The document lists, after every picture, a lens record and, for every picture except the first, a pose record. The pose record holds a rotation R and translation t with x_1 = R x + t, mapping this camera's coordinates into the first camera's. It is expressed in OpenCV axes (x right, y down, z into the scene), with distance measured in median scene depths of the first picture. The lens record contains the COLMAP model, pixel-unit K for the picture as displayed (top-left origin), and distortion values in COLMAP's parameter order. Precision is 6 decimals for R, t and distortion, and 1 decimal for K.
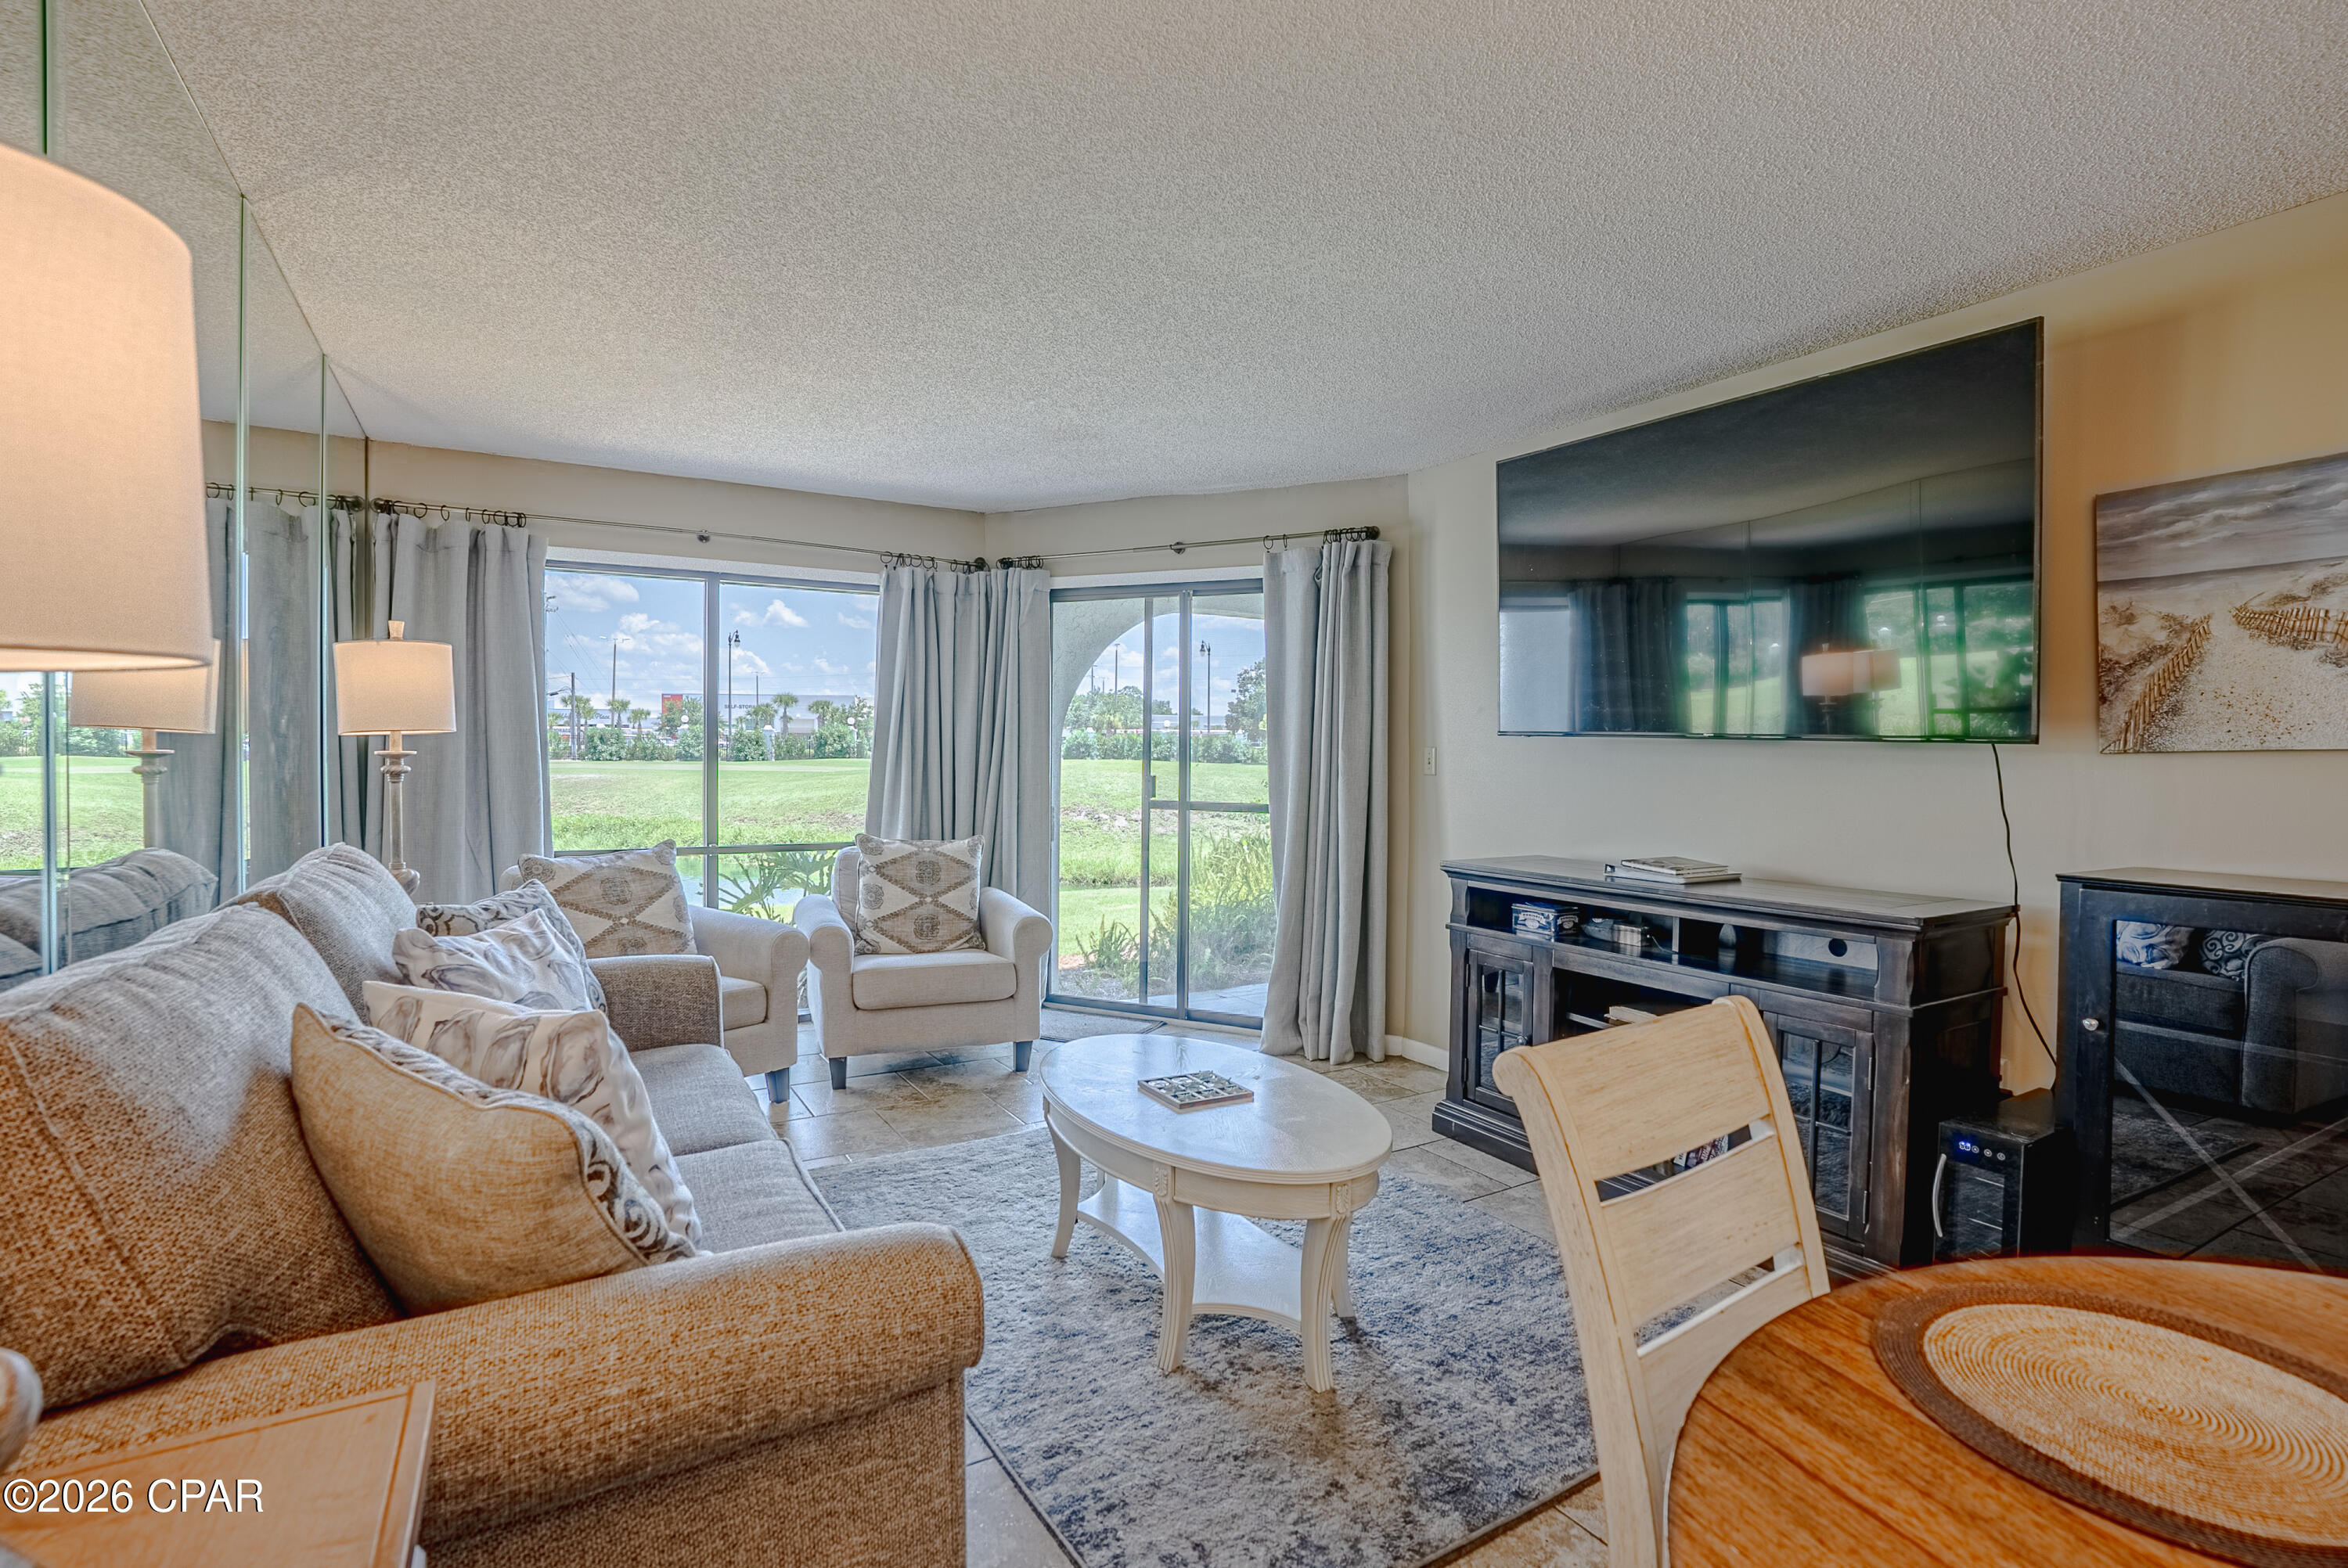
lens RADIAL K [[1109.2, 0, 1150.8], [0, 1109.2, 736.3], [0, 0, 1]] dist [-0.059882, 0.018501]
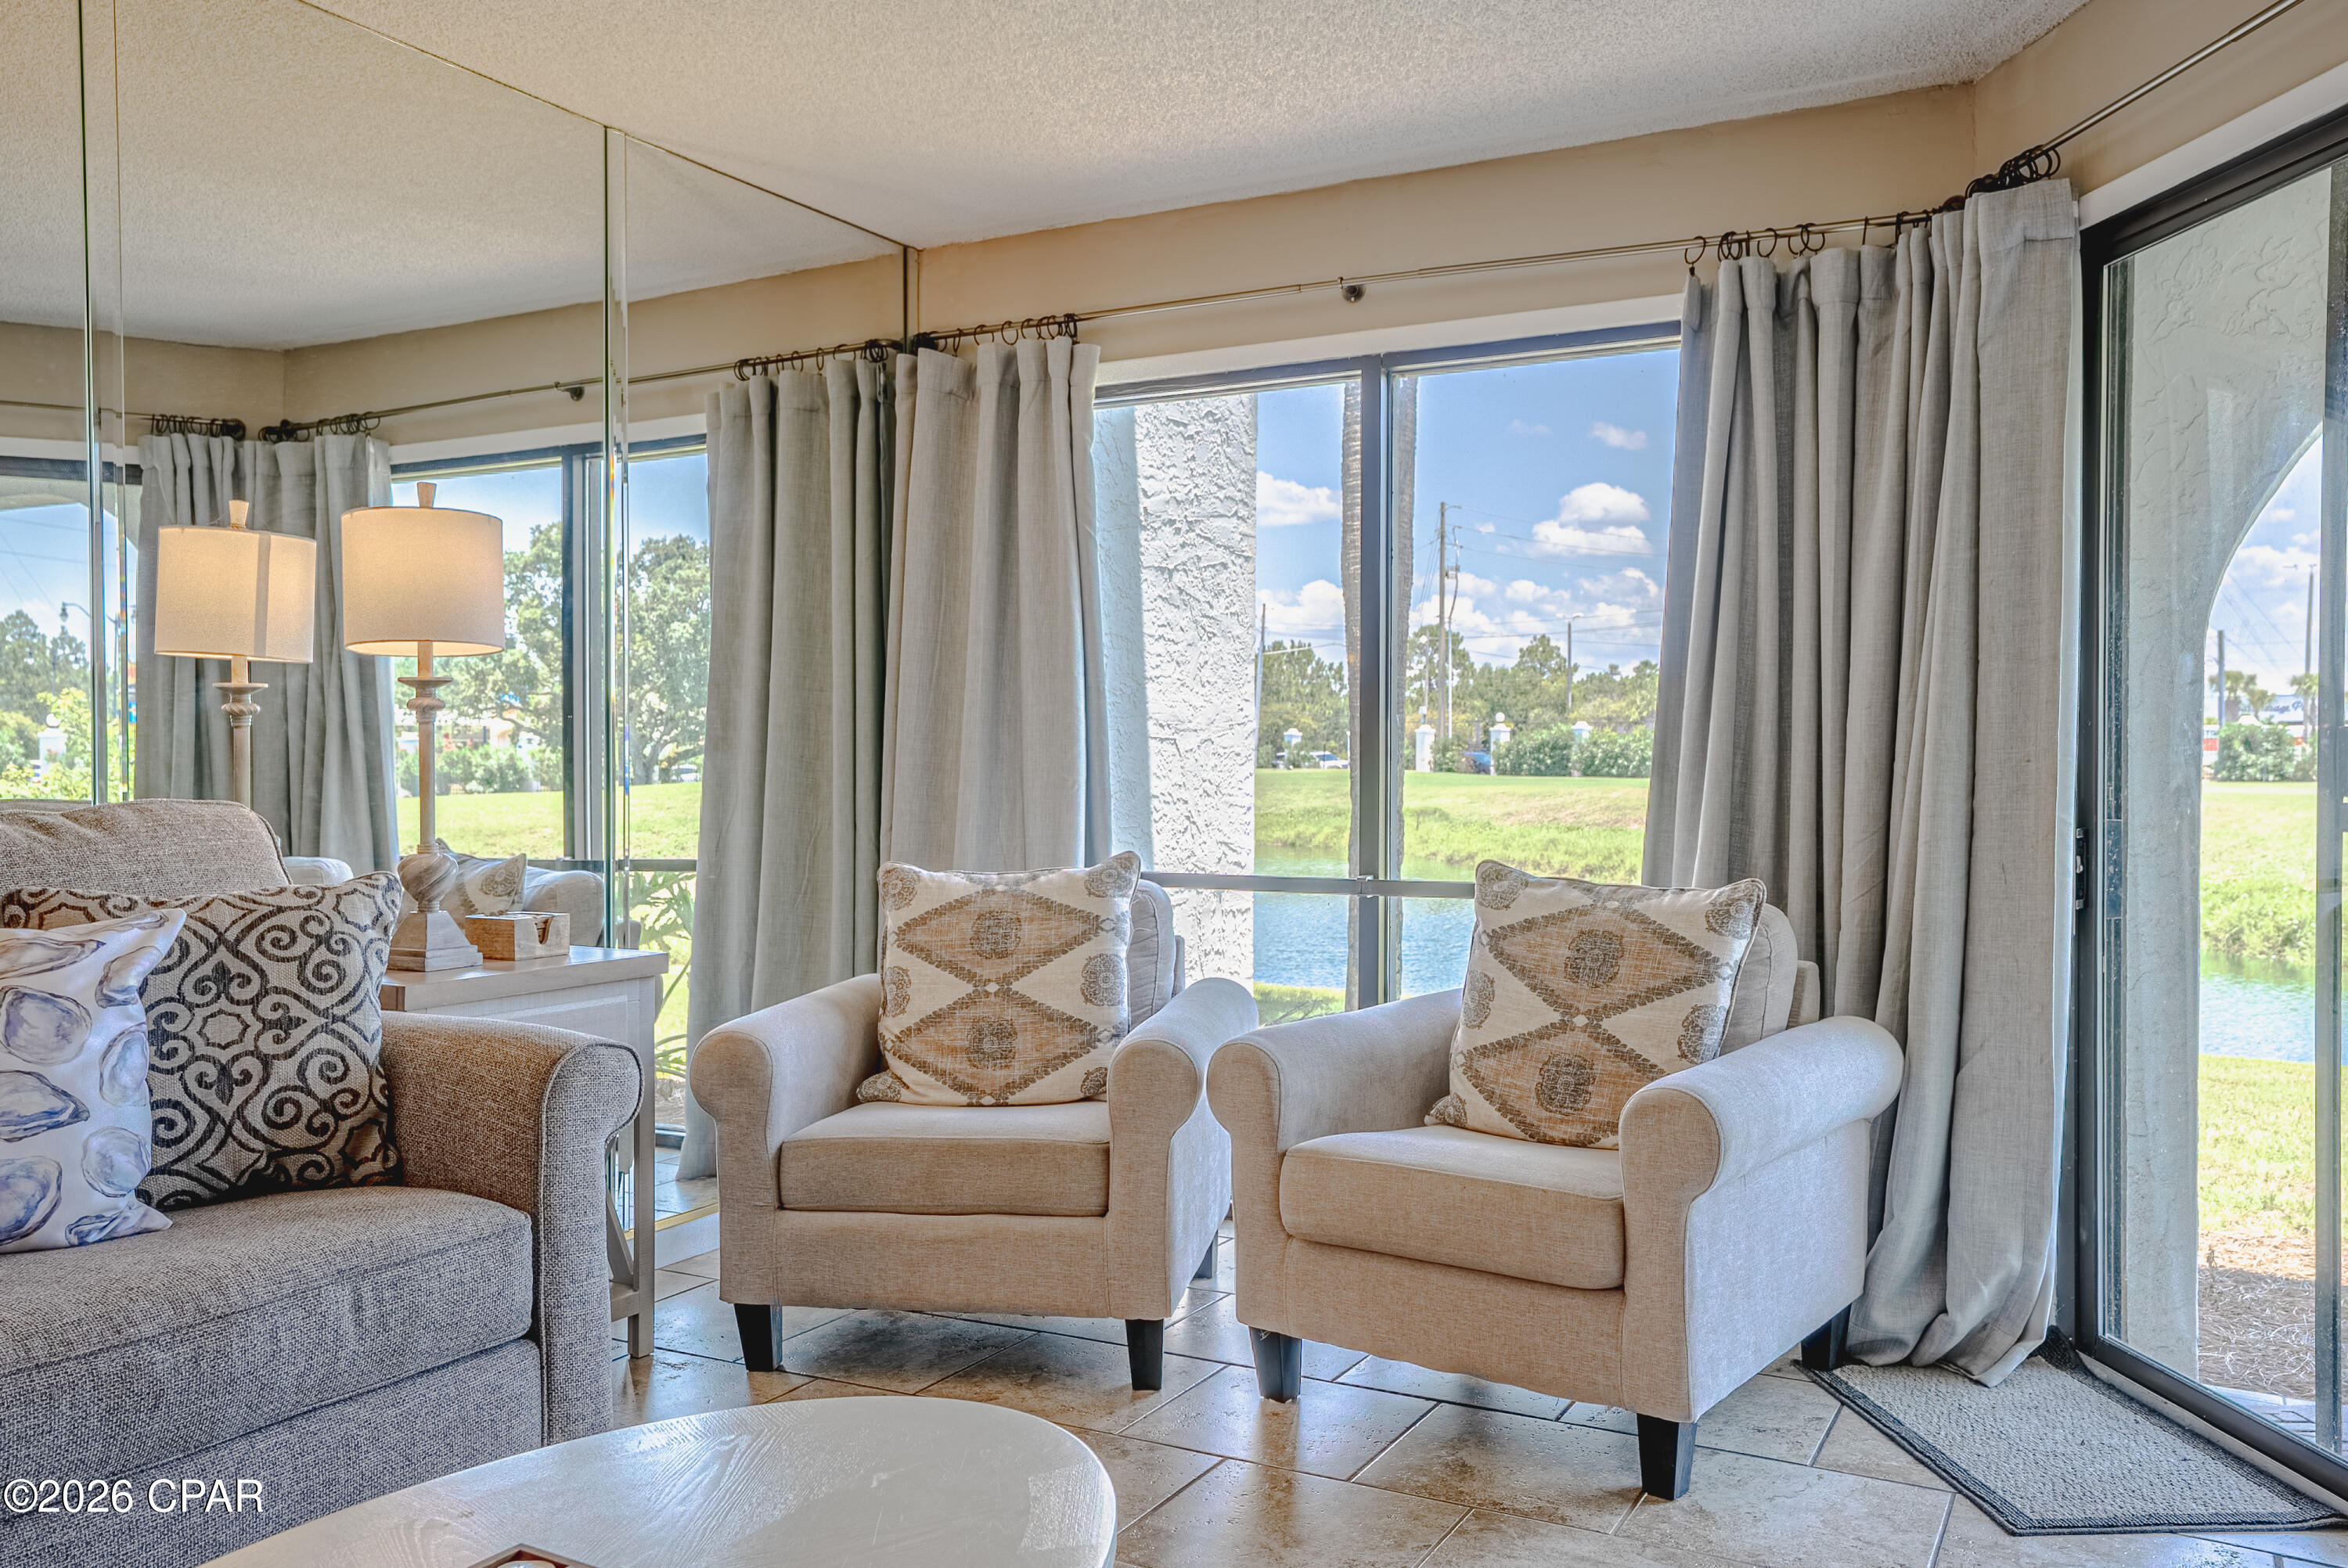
lens RADIAL K [[1834.7, 0, 1174.7], [0, 1834.7, 780.9], [0, 0, 1]] dist [0.018972, -0.011934]
pose [[0.511043, 0.006788, -0.859528, 0.353512], [0.022692, 0.999514, 0.021385, 0.037618], [0.859255, -0.030433, 0.510641, 0.534038]]
